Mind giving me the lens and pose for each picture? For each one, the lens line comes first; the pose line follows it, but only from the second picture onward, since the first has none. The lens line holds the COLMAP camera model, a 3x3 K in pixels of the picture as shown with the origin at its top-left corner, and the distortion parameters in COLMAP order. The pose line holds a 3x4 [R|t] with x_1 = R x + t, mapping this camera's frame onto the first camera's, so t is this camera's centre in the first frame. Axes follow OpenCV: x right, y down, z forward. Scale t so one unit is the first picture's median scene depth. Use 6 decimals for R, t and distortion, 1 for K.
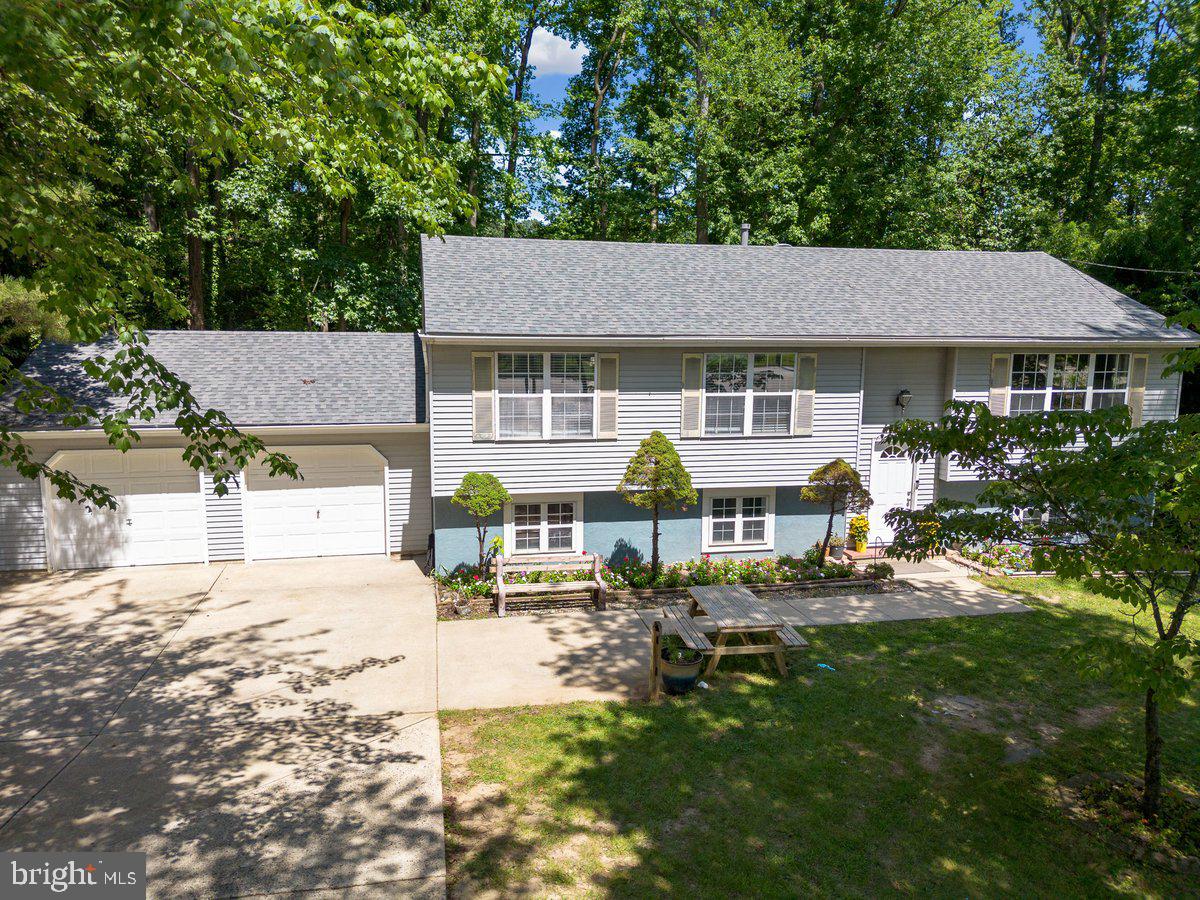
lens RADIAL K [[853.5, 0, 602.3], [0, 853.5, 444.5], [0, 0, 1]] dist [0.057399, -0.041594]
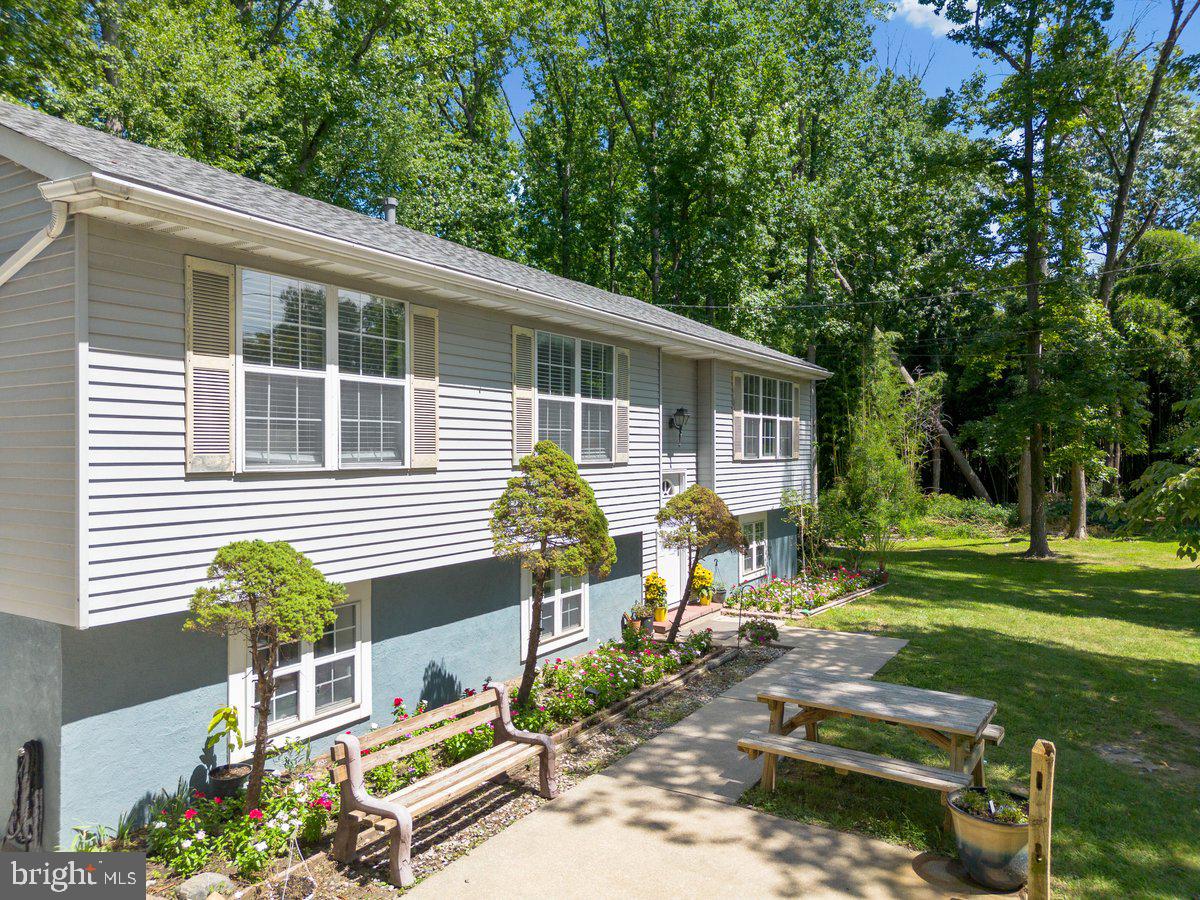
lens RADIAL K [[847.5, 0, 599.0], [0, 847.5, 450.5], [0, 0, 1]] dist [0.091430, -0.116015]
pose [[0.688869, -0.014351, 0.724744, -0.296176], [0.120409, 0.988180, -0.094882, 0.044657], [-0.714816, 0.152627, 0.682454, 0.547759]]
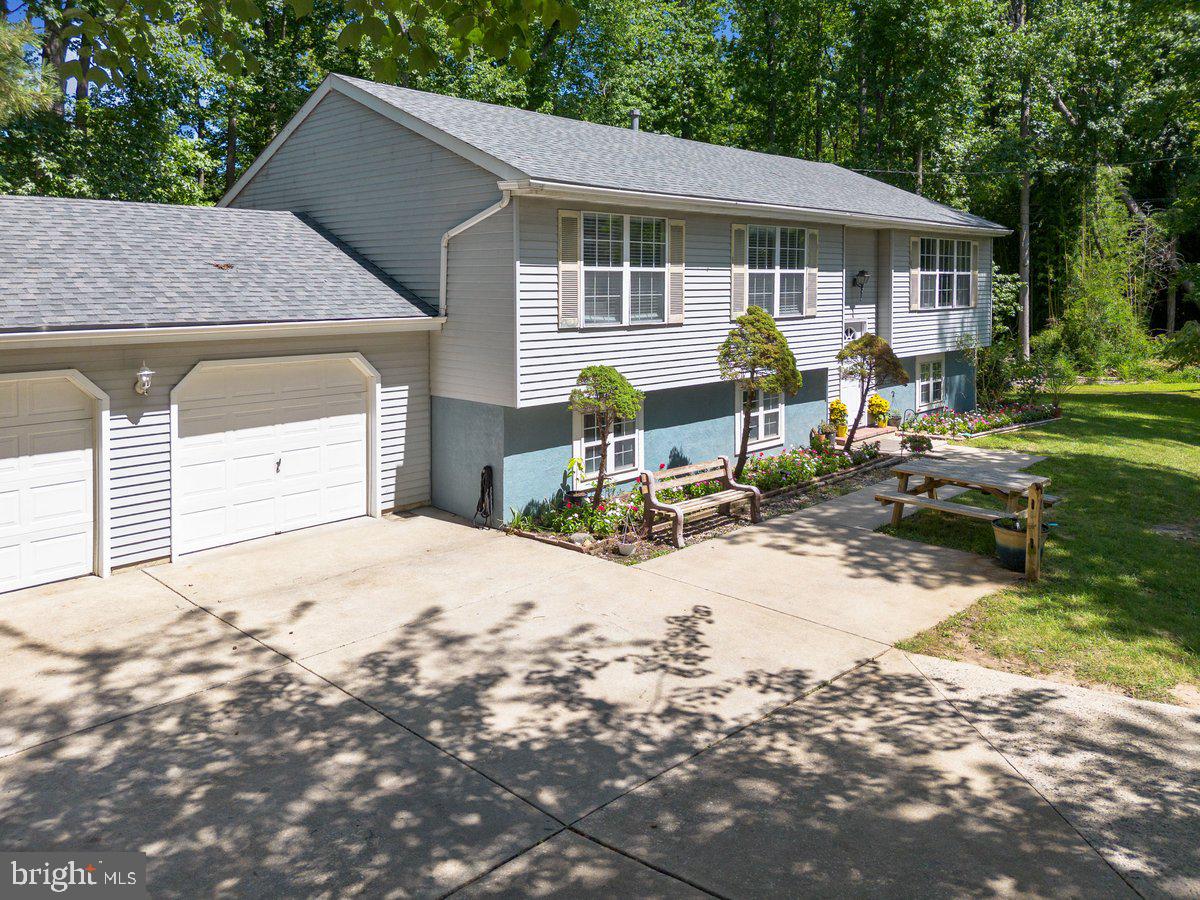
lens RADIAL K [[888.8, 0, 598.9], [0, 888.8, 317.1], [0, 0, 1]] dist [0.062703, -0.051585]
pose [[0.835167, -0.036302, 0.548797, -0.520958], [0.095324, 0.992272, -0.079429, 0.048342], [-0.541672, 0.118650, 0.832174, 0.311880]]
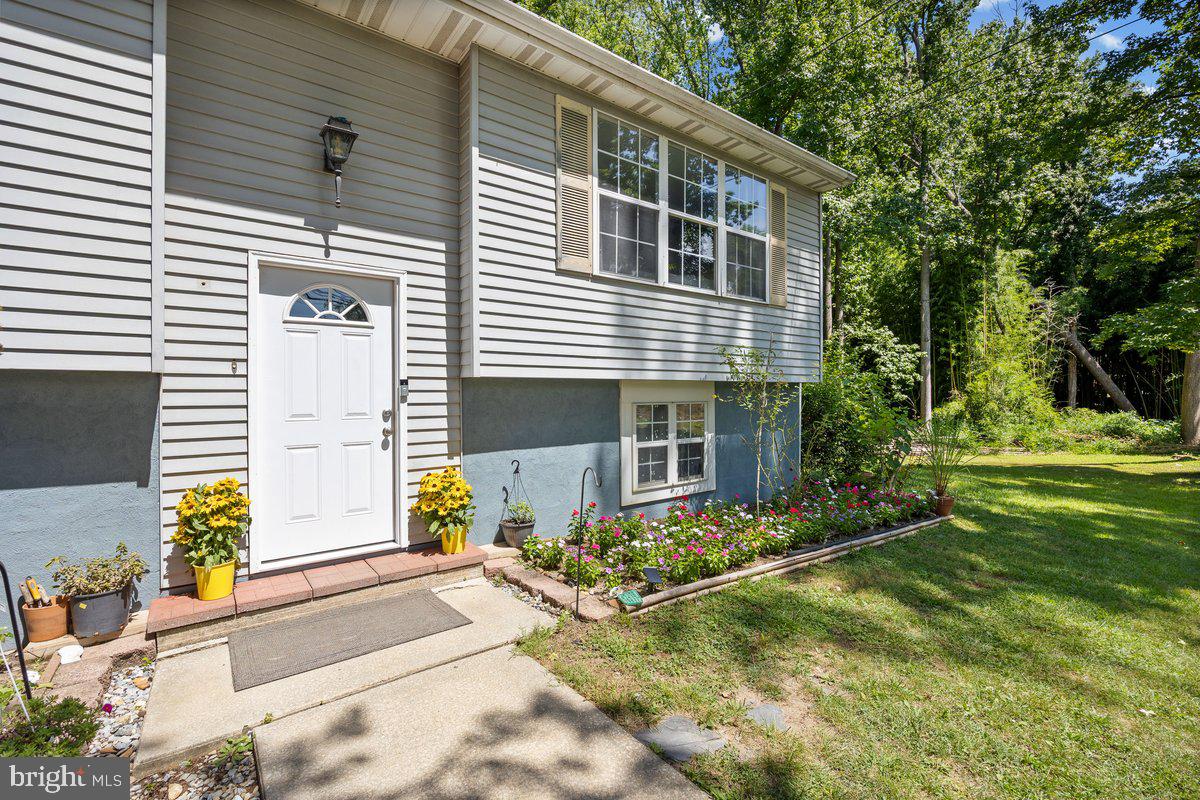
lens RADIAL K [[524.9, 0, 602.9], [0, 524.9, 394.7], [0, 0, 1]] dist [-0.017271, -0.000244]
pose [[0.903221, -0.017151, 0.428832, 0.378049], [0.077684, 0.989230, -0.124056, 0.093000], [-0.422086, 0.145363, 0.894826, 0.817113]]
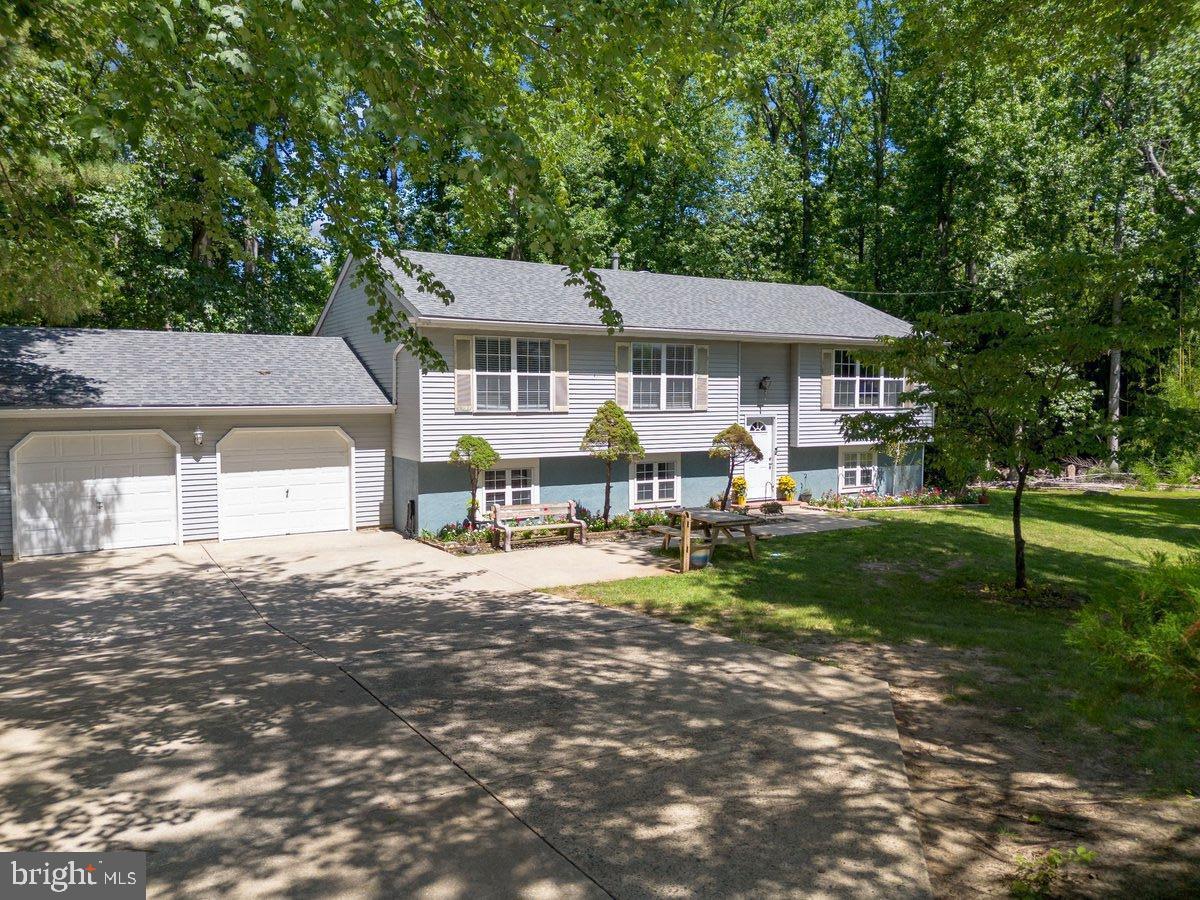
lens RADIAL K [[861.8, 0, 602.7], [0, 861.8, 451.4], [0, 0, 1]] dist [0.096034, -0.086840]
pose [[0.946278, -0.033598, 0.321603, -0.321906], [0.060694, 0.995365, -0.074598, 0.138944], [-0.317606, 0.090110, 0.943932, -0.150316]]
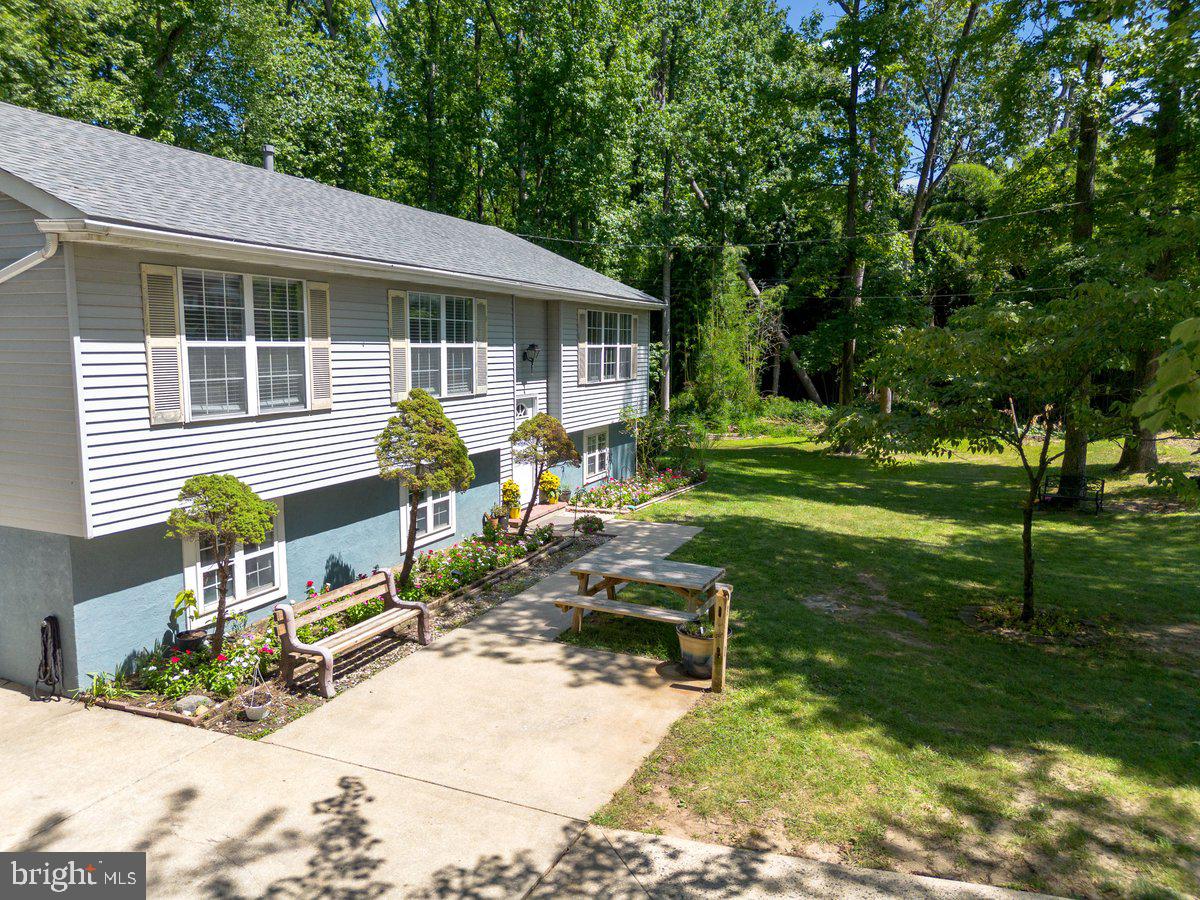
lens RADIAL K [[847.5, 0, 599.0], [0, 847.5, 450.5], [0, 0, 1]] dist [0.091430, -0.116015]
pose [[0.574870, -0.111696, 0.810585, -0.417901], [0.123420, 0.991142, 0.049046, 0.019196], [-0.808883, 0.071847, 0.583563, 0.412375]]
